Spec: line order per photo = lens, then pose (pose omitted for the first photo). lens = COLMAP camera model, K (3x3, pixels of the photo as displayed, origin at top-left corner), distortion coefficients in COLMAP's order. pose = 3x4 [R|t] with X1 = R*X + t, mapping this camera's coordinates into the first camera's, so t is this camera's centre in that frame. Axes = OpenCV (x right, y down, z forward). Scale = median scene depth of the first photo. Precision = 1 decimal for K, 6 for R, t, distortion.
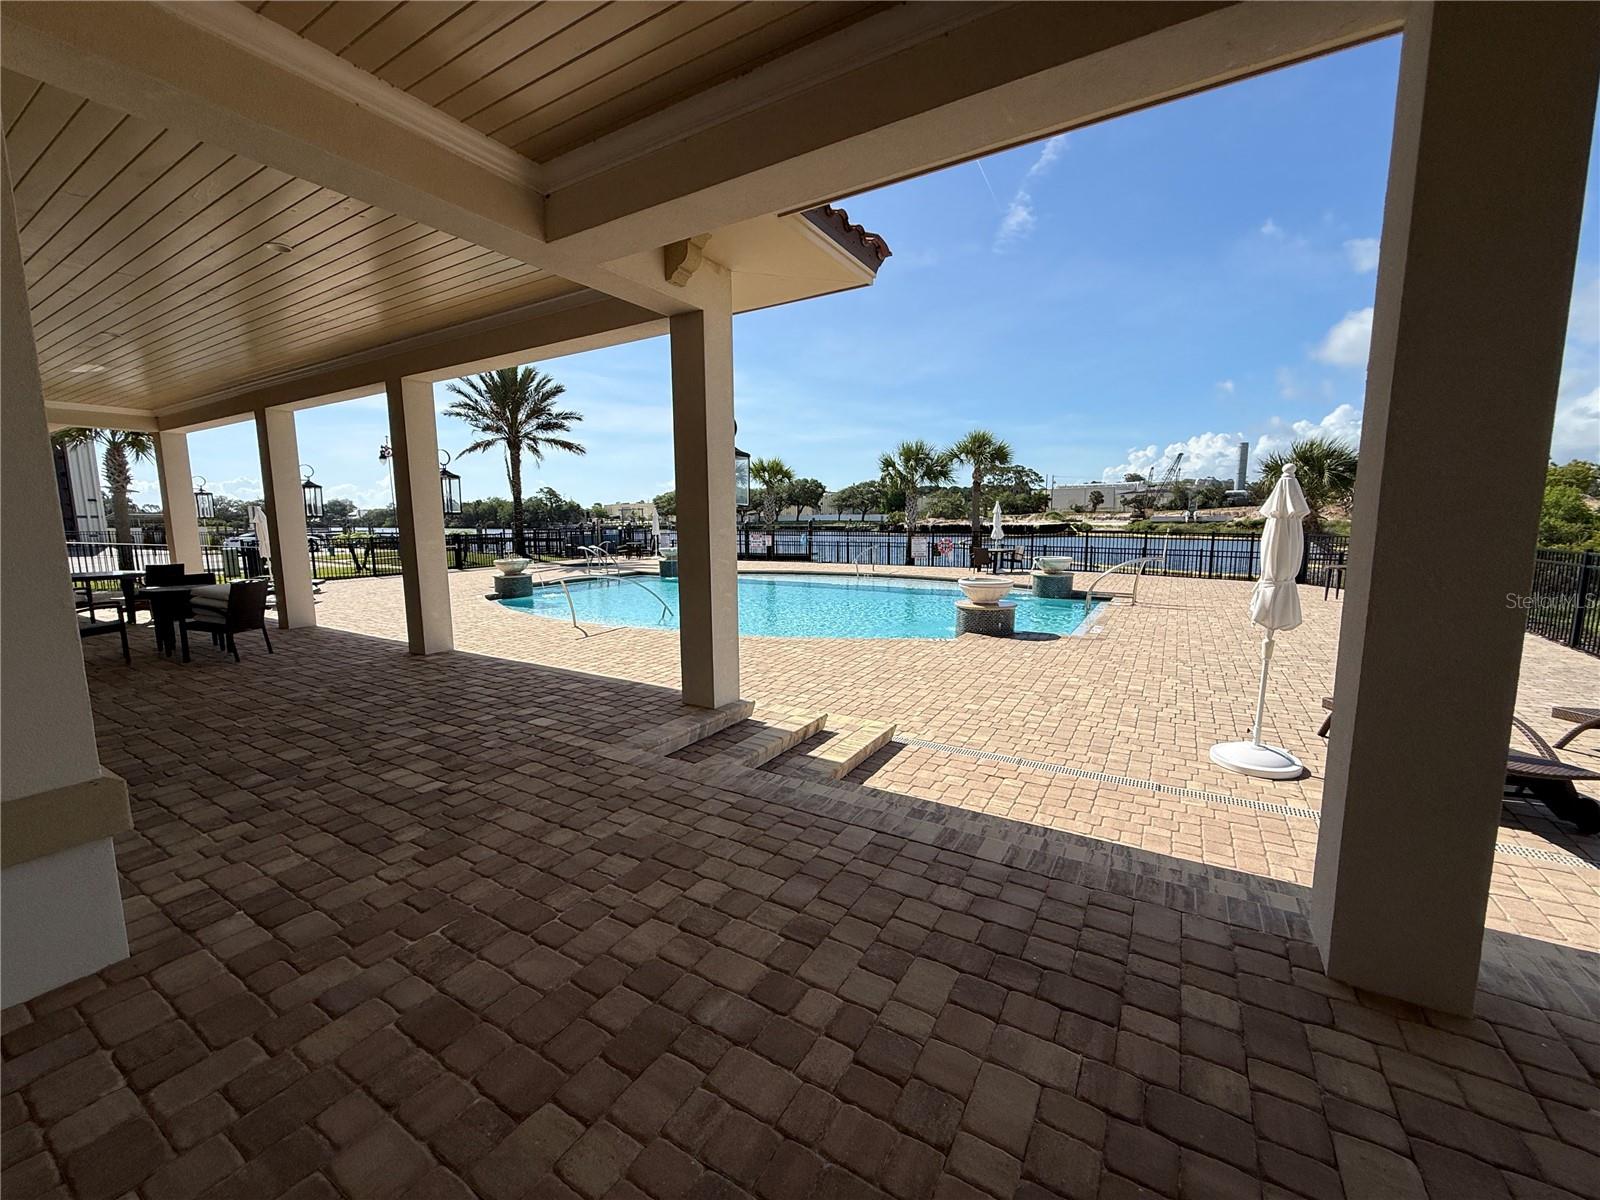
lens RADIAL K [[629.2, 0, 798.8], [0, 629.2, 599.4], [0, 0, 1]] dist [-0.002564, 0.000071]
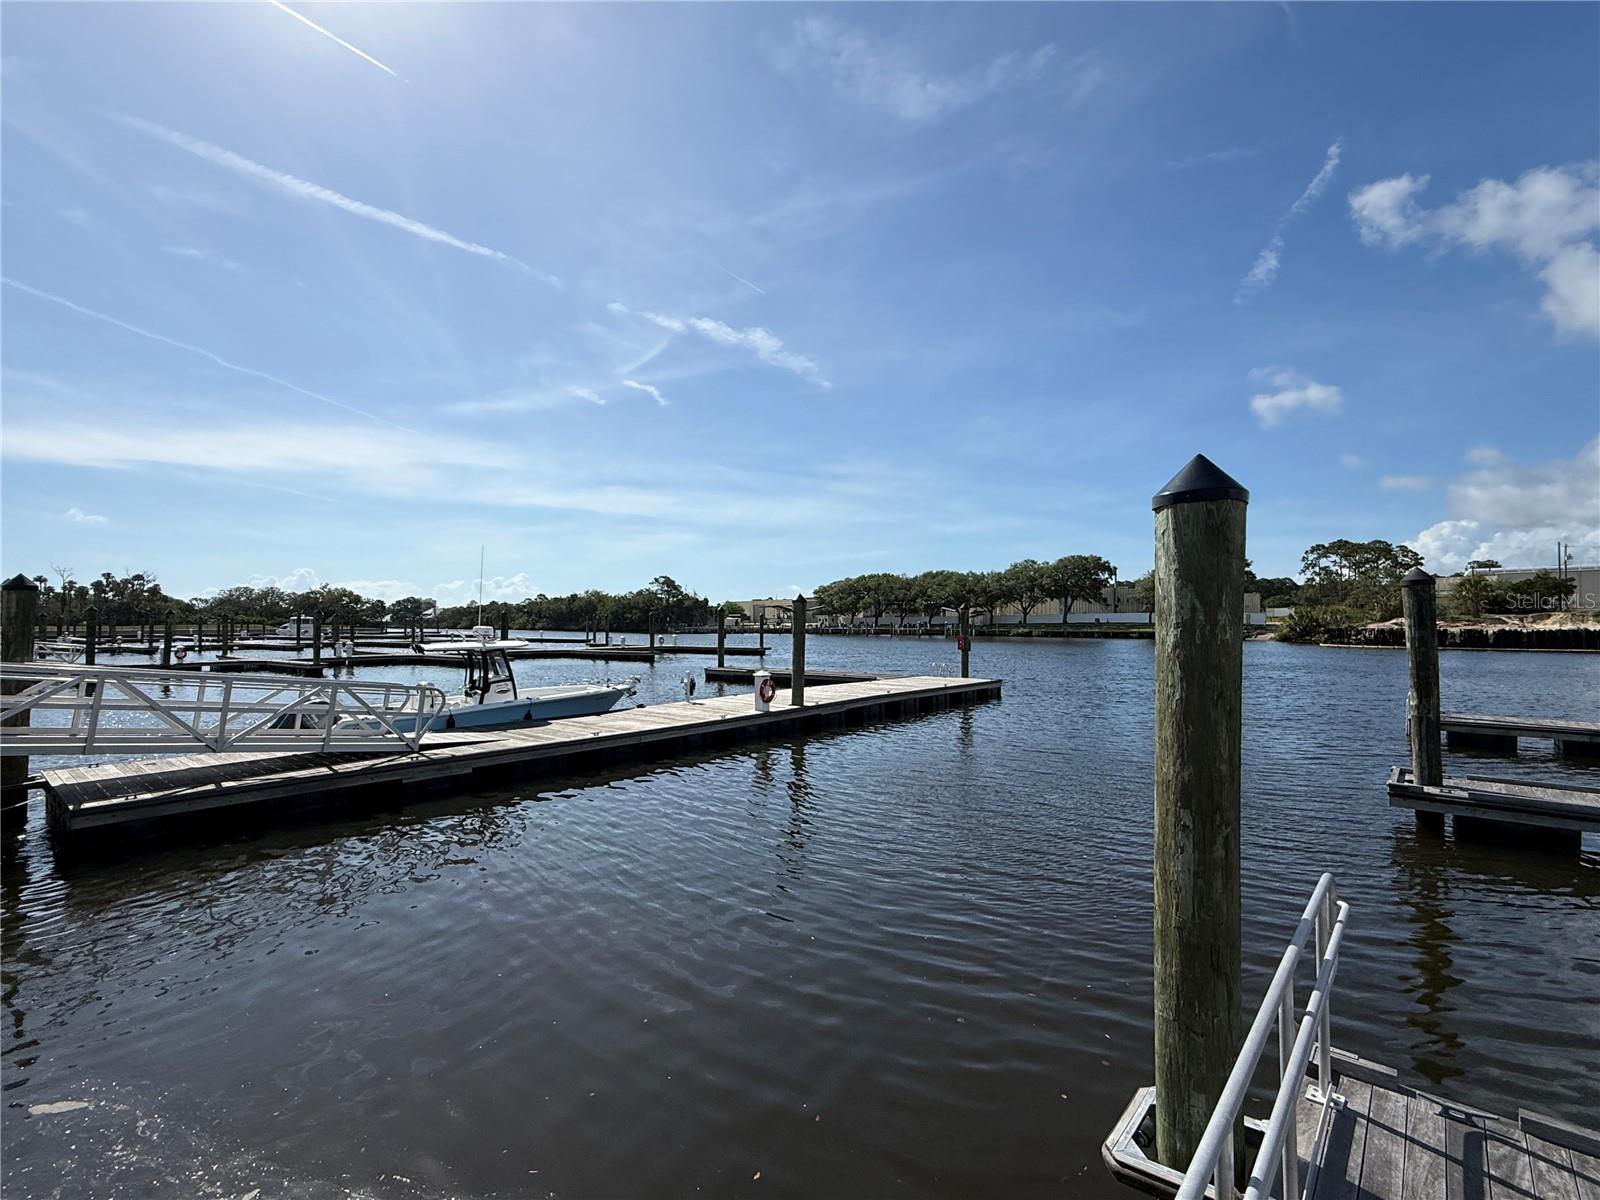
lens RADIAL K [[747.2, 0, 800.7], [0, 747.2, 601.3], [0, 0, 1]] dist [0.000521, -0.001345]
pose [[0.986929, 0.002887, -0.161129, -0.110572], [-0.028067, 0.987638, -0.154216, -0.020790], [0.158692, 0.156723, 0.974810, 0.194110]]
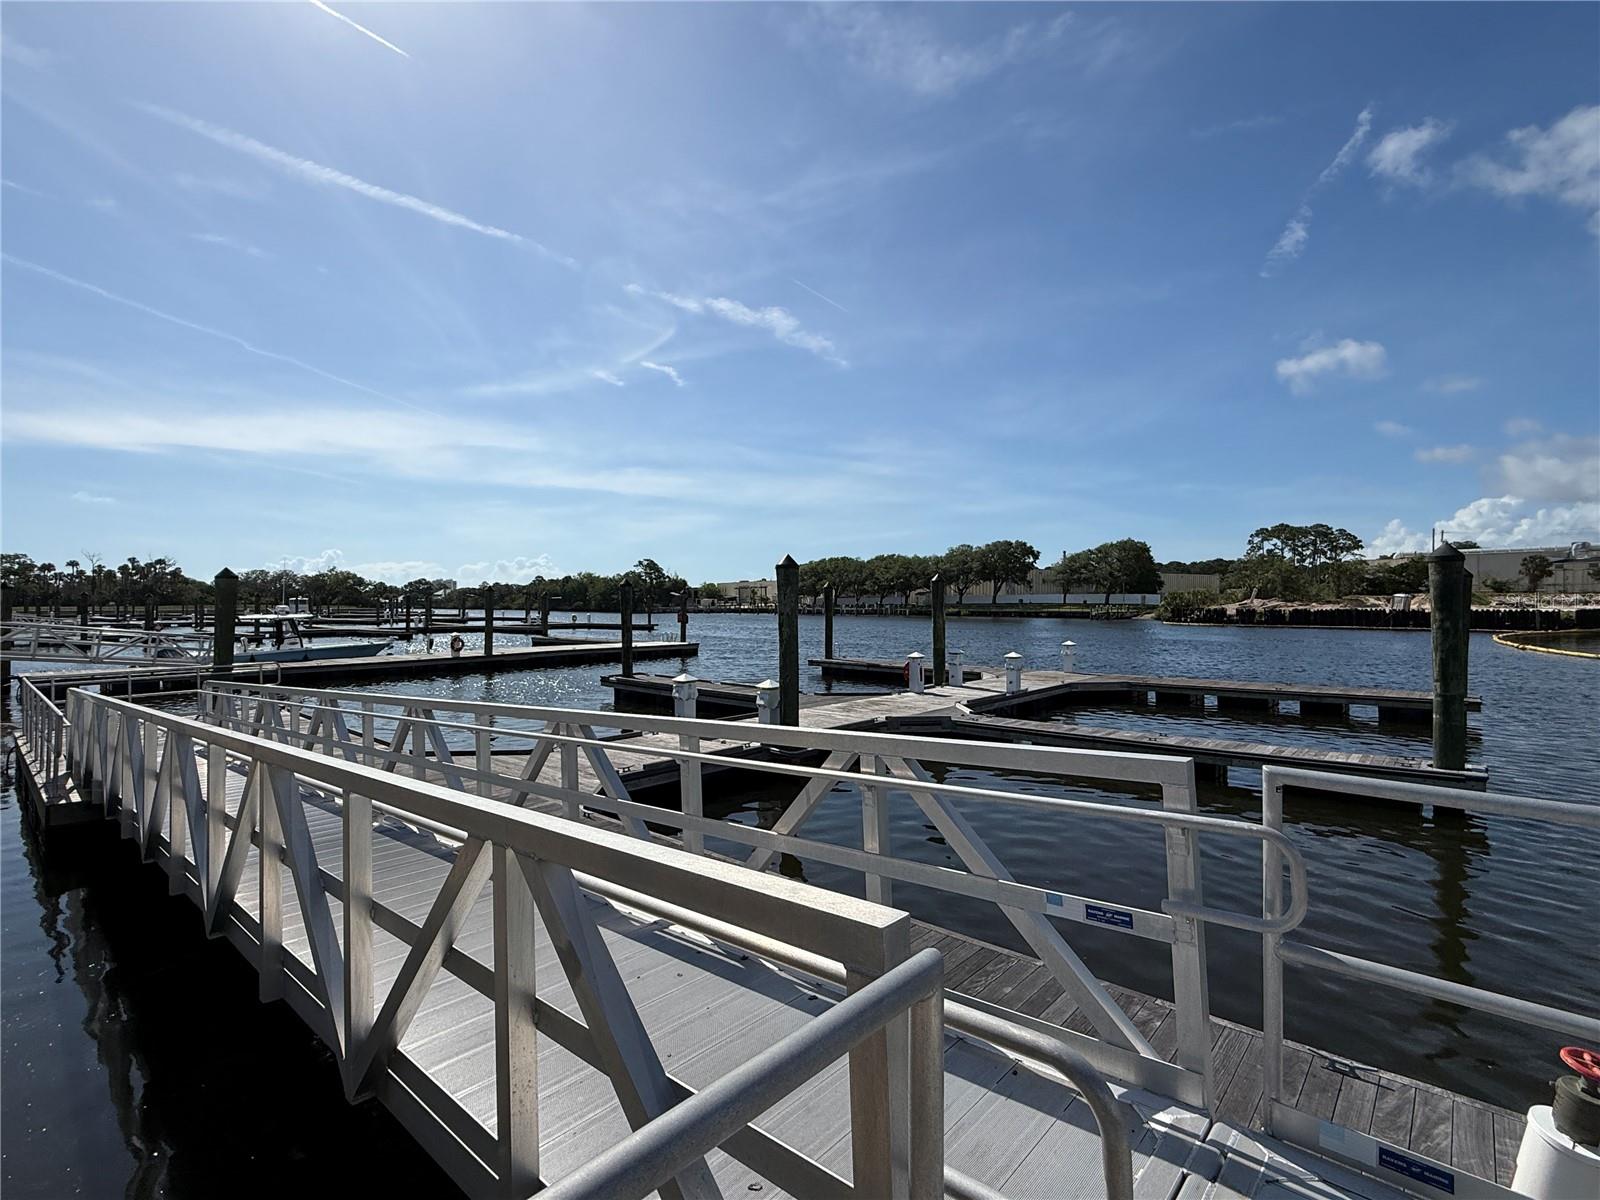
lens RADIAL K [[747.2, 0, 800.1], [0, 747.2, 601.1], [0, 0, 1]] dist [0.000521, -0.001345]
pose [[0.981886, 0.006834, -0.189349, -0.042905], [-0.031492, 0.991335, -0.127524, -0.016184], [0.186837, 0.131178, 0.973594, 0.154478]]
